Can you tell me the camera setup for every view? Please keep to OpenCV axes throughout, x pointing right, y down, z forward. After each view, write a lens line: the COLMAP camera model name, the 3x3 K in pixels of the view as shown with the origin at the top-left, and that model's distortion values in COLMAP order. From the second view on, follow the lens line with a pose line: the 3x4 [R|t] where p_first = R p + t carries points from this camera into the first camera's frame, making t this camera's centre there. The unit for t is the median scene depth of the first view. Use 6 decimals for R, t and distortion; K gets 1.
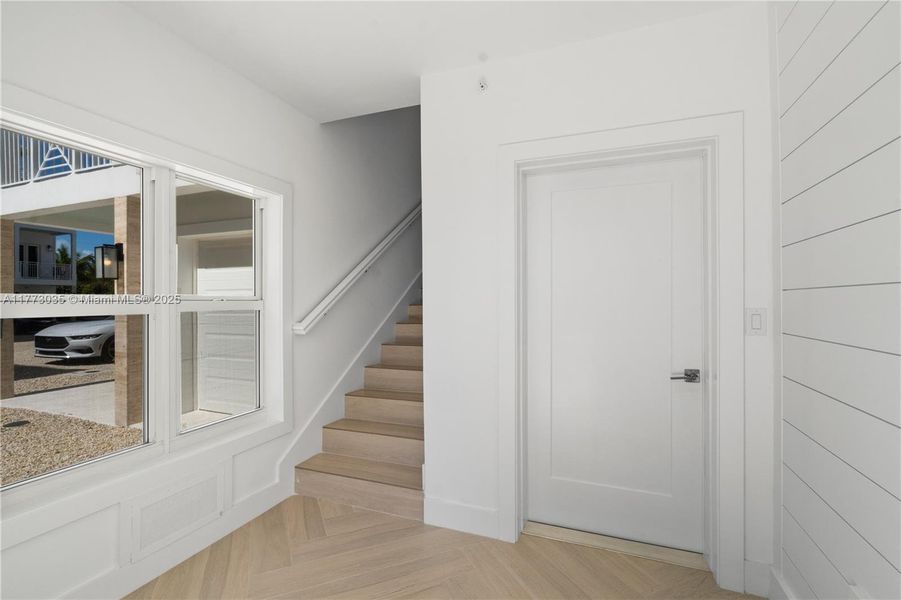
lens RADIAL K [[408.8, 0, 447.9], [0, 408.8, 293.0], [0, 0, 1]] dist [-0.001014, -0.000408]
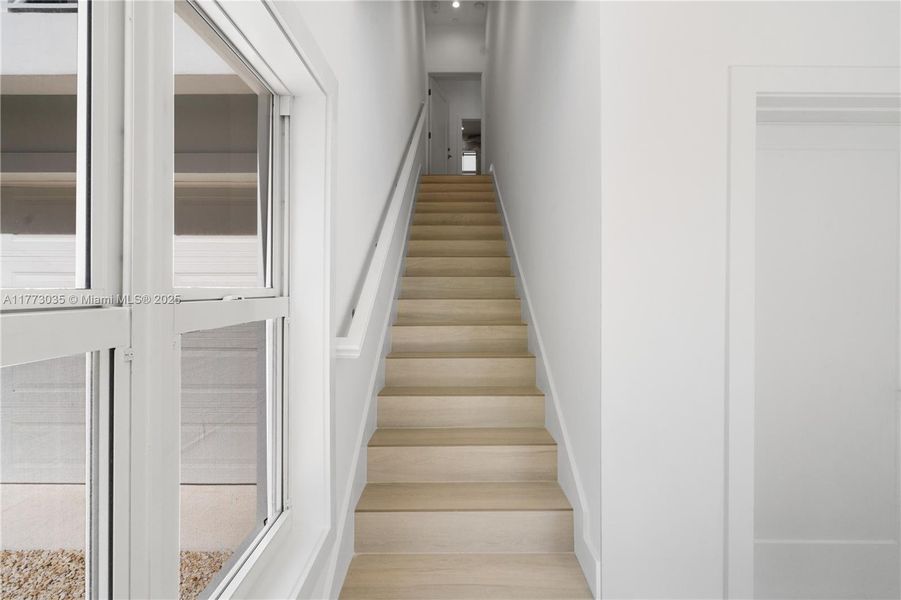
lens RADIAL K [[424.8, 0, 450.4], [0, 424.8, 283.1], [0, 0, 1]] dist [-0.000878, -0.000270]
pose [[0.928479, 0.009650, 0.371260, -0.457982], [-0.013134, 0.999890, 0.006858, -0.005548], [-0.371153, -0.011244, 0.928504, 0.432261]]
